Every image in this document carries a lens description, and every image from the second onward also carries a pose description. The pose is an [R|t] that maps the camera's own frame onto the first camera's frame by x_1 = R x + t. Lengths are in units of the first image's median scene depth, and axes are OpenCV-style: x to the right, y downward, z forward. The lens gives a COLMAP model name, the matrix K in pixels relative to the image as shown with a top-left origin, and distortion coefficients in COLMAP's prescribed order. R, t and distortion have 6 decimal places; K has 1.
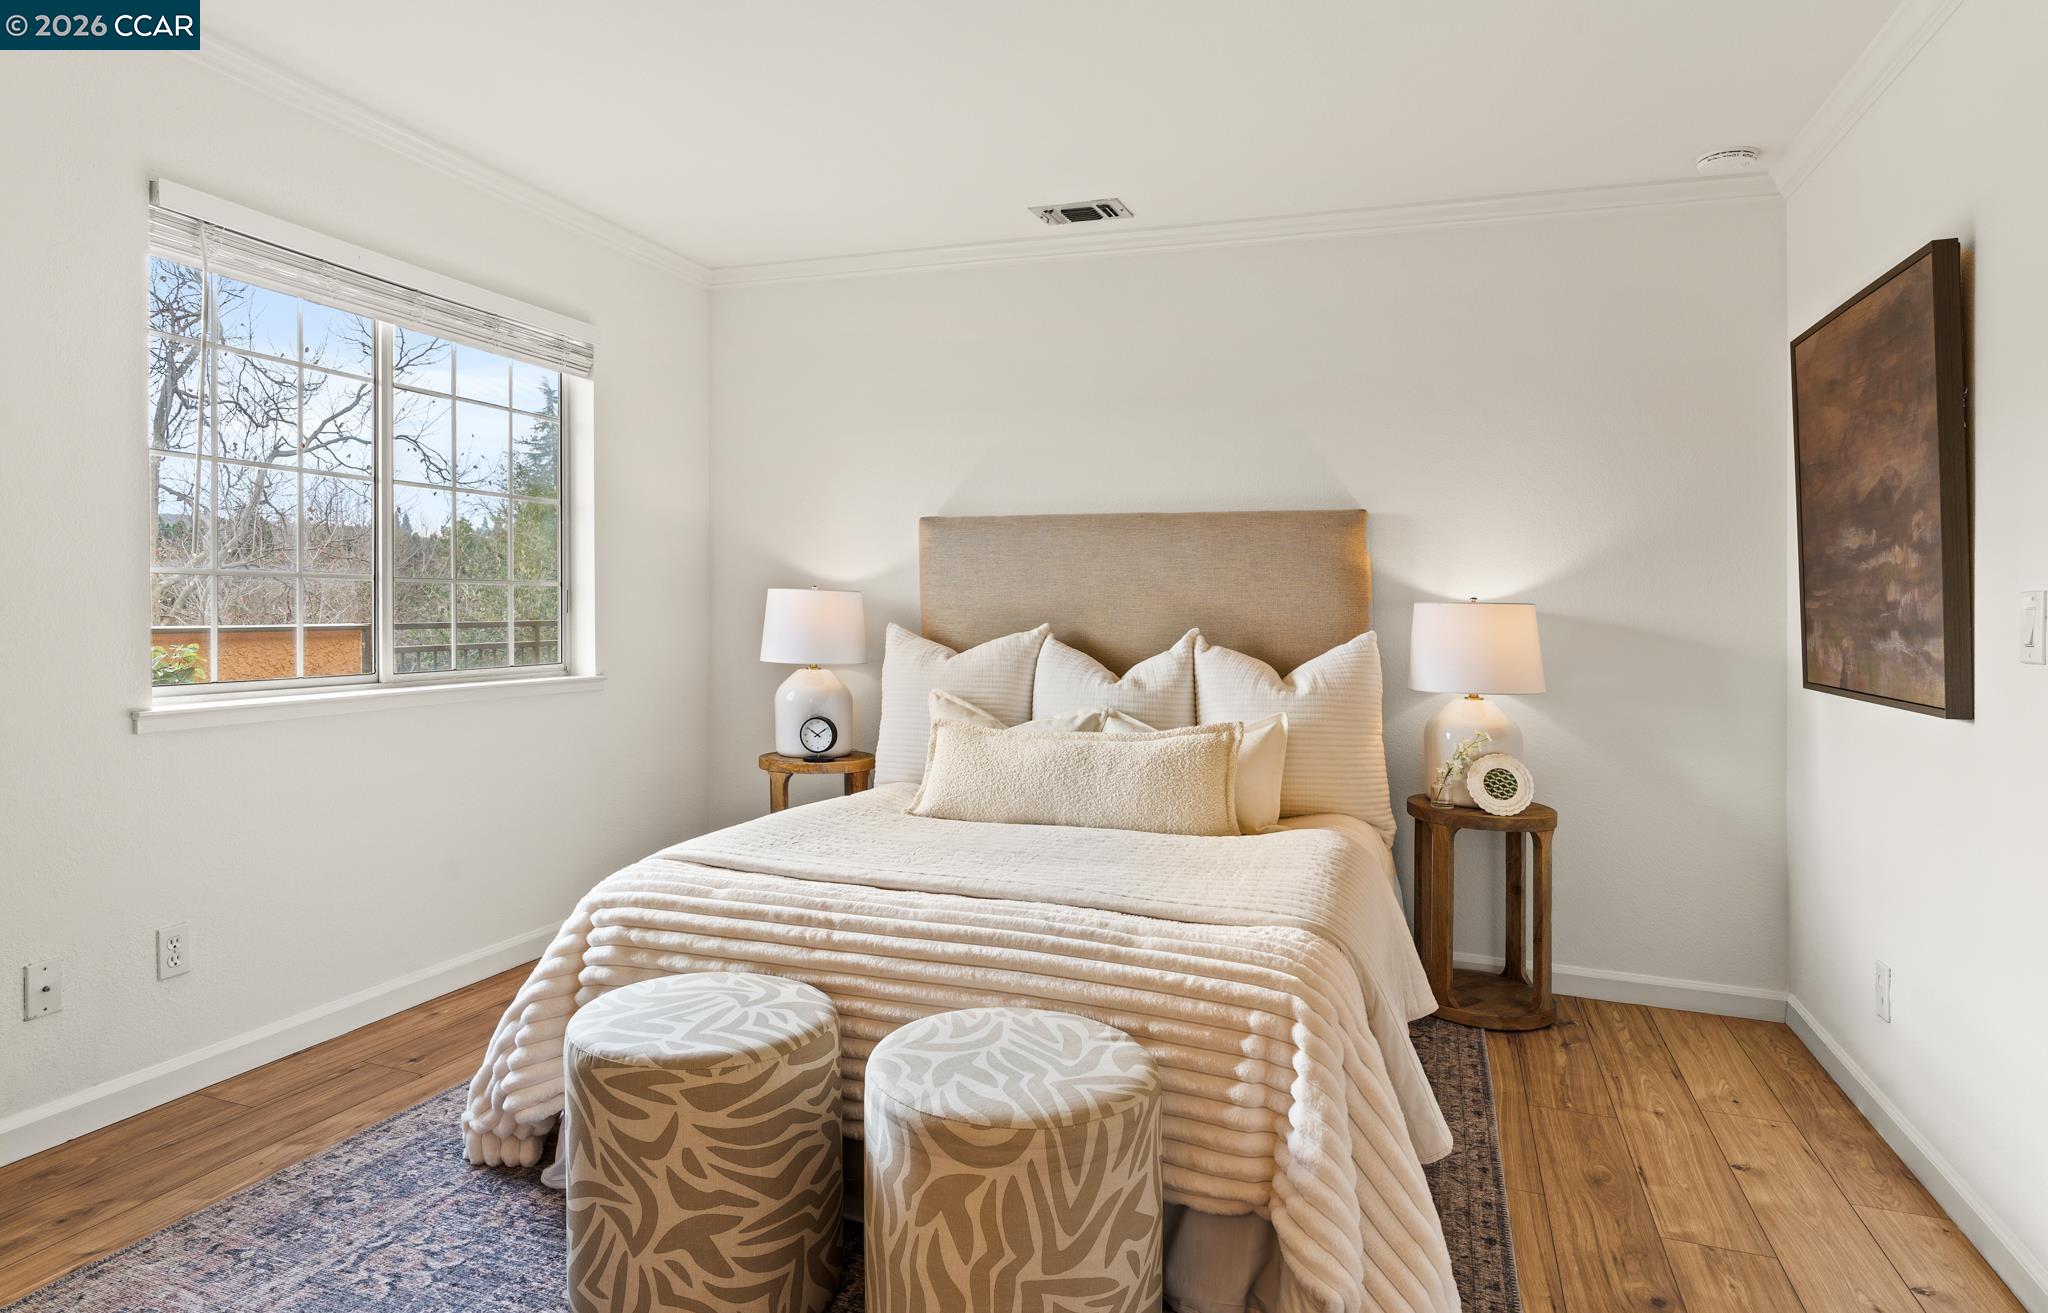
lens RADIAL K [[1182.3, 0, 1007.1], [0, 1182.3, 607.9], [0, 0, 1]] dist [-0.001191, -0.001049]
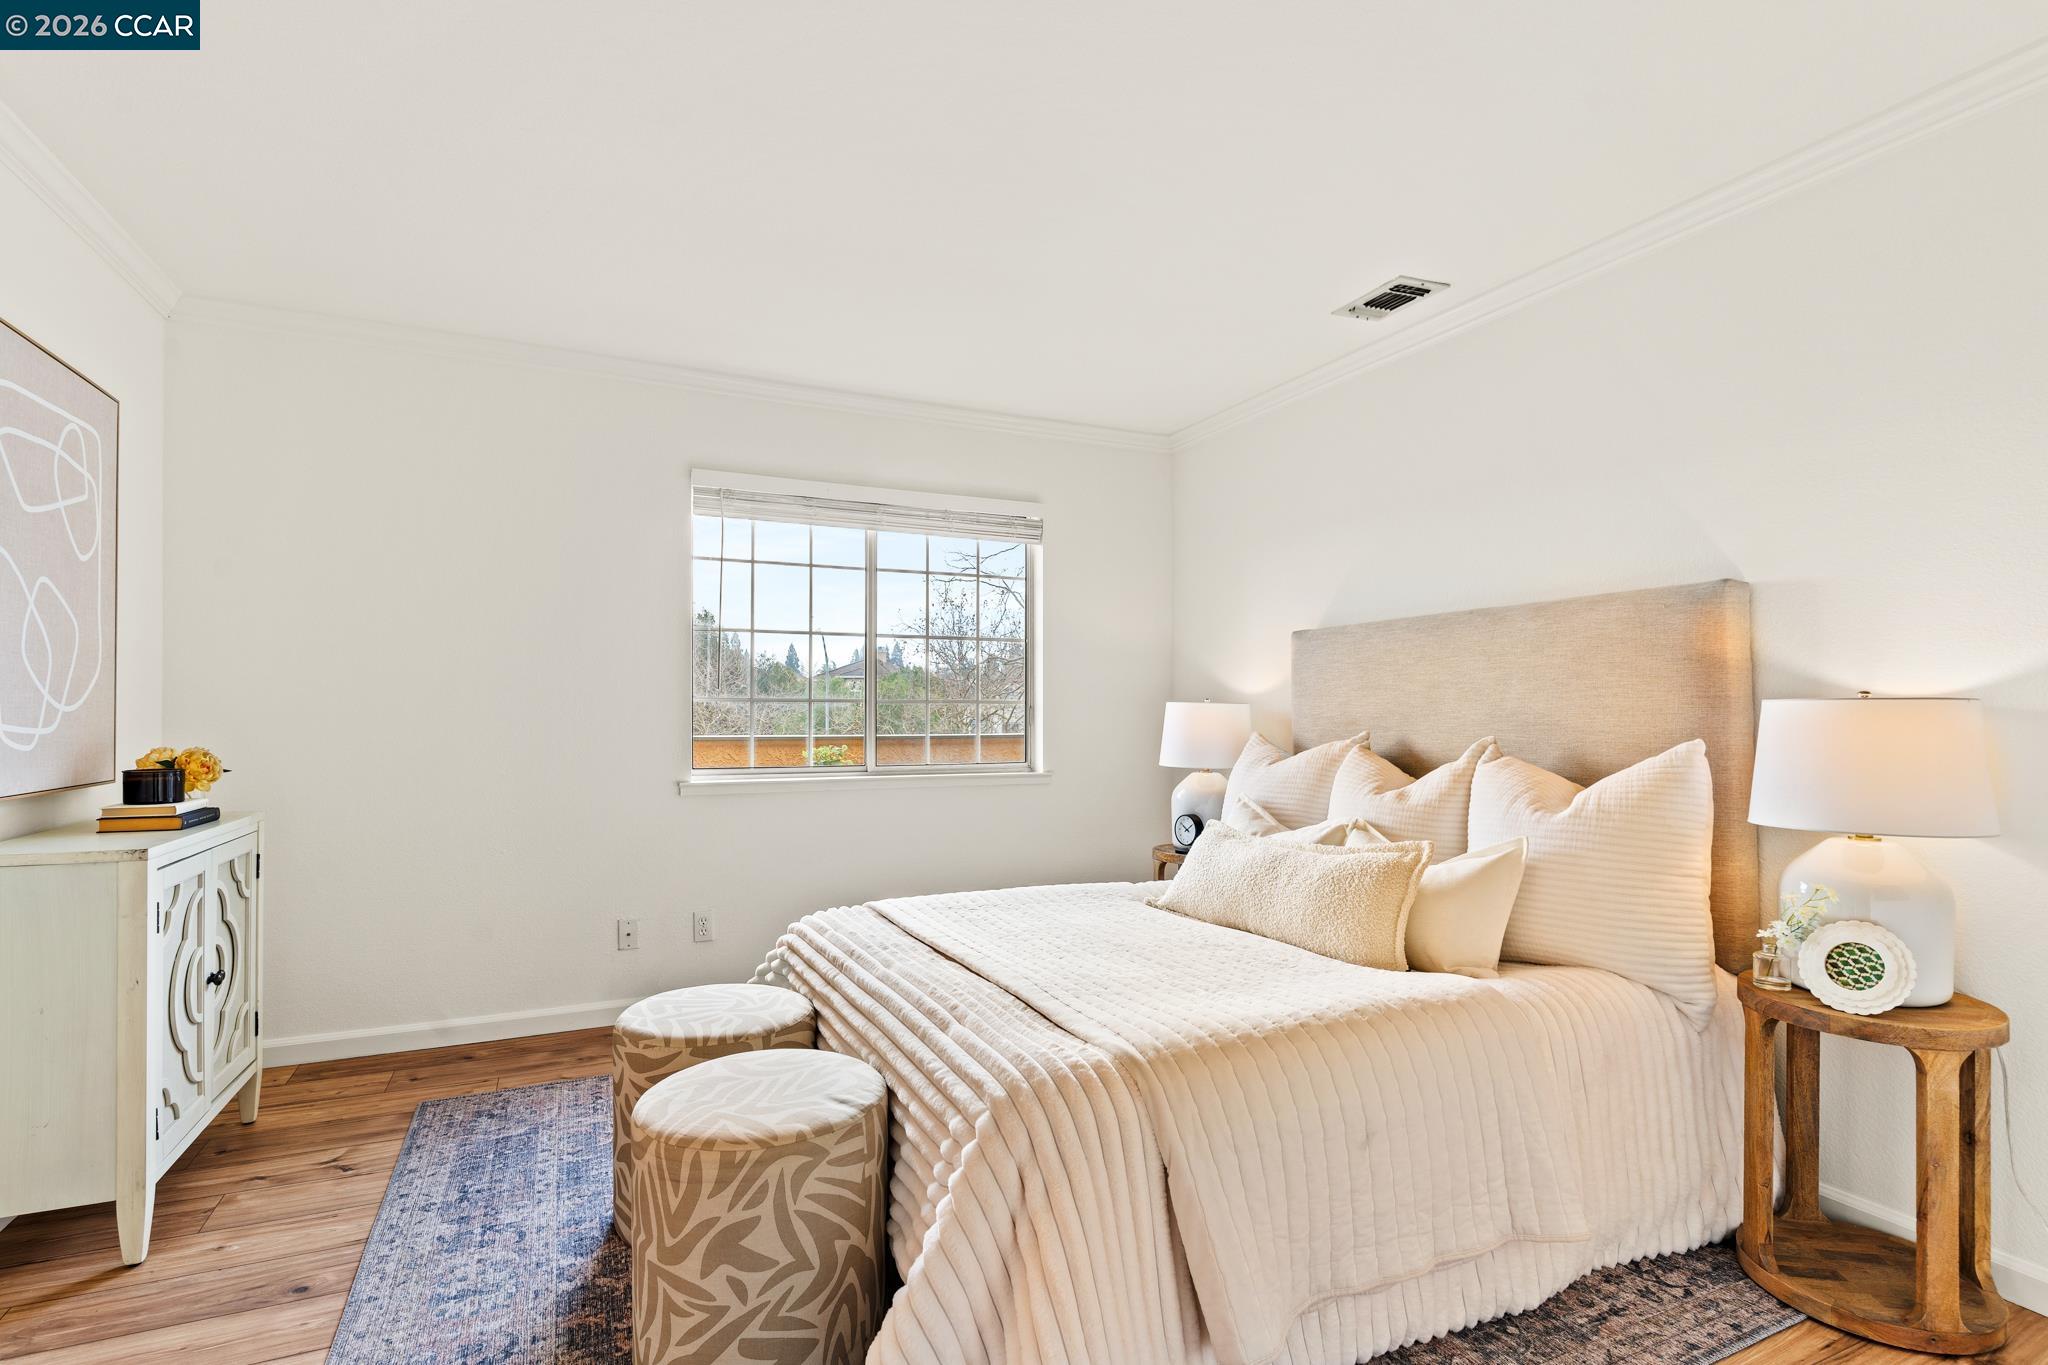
lens RADIAL K [[984.4, 0, 1013.8], [0, 984.4, 729.4], [0, 0, 1]] dist [0.003850, -0.000020]
pose [[0.702064, -0.005244, -0.712095, 0.483368], [0.007947, 0.999968, 0.000471, 0.010129], [0.712070, -0.005990, 0.702083, 0.264677]]
